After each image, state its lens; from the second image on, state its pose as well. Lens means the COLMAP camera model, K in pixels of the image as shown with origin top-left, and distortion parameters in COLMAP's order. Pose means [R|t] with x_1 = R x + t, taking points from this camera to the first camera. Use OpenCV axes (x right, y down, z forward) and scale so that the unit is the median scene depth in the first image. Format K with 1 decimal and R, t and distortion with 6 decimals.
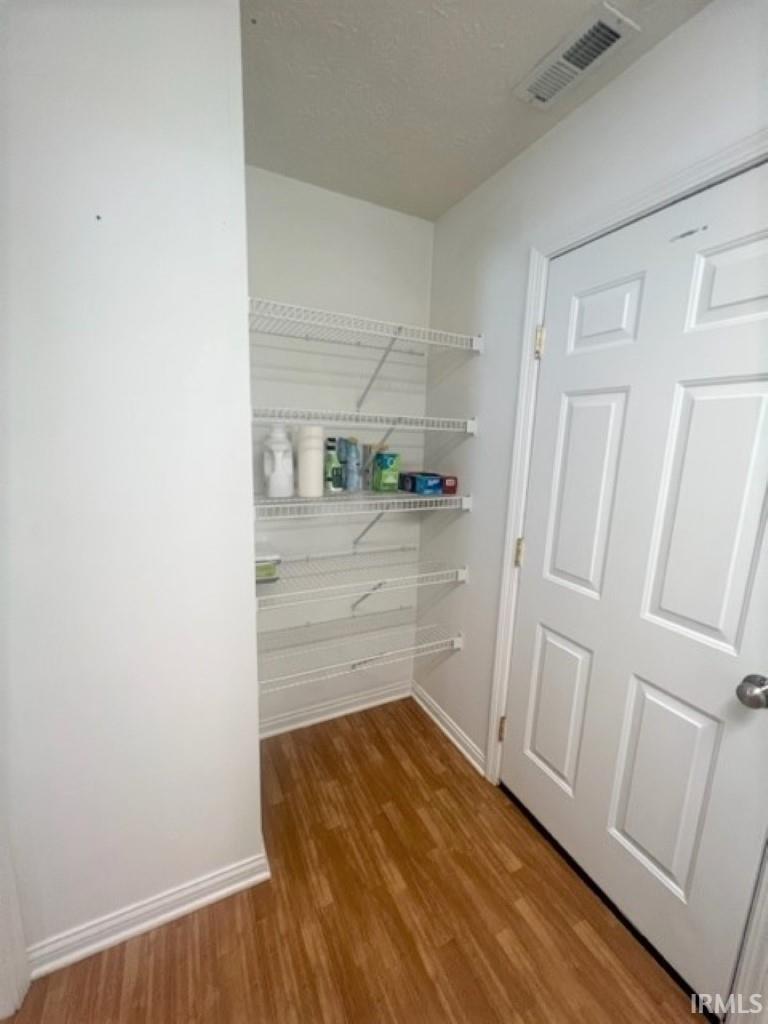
lens RADIAL K [[409.8, 0, 382.4], [0, 409.8, 508.1], [0, 0, 1]] dist [-0.001959, -0.000095]
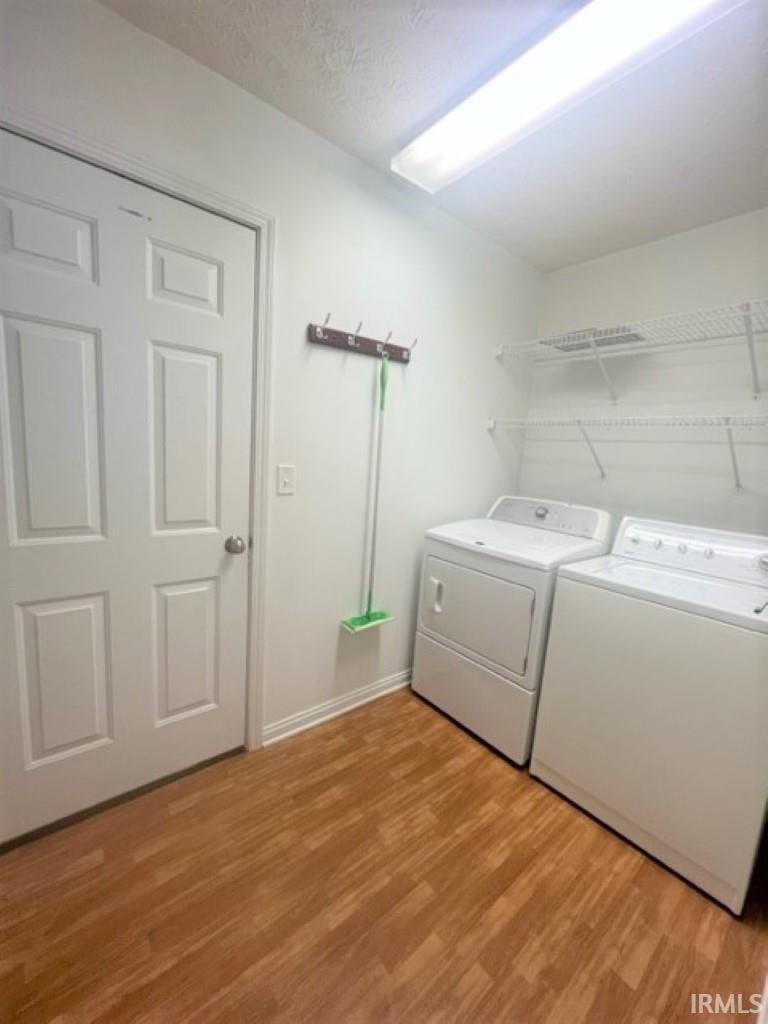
lens RADIAL K [[409.8, 0, 381.9], [0, 409.8, 513.4], [0, 0, 1]] dist [-0.001959, -0.000095]
pose [[-0.225069, -0.193245, 0.954987, -0.650110], [0.099053, 0.970518, 0.219733, 0.002131], [-0.969295, 0.144050, -0.199292, 0.565787]]
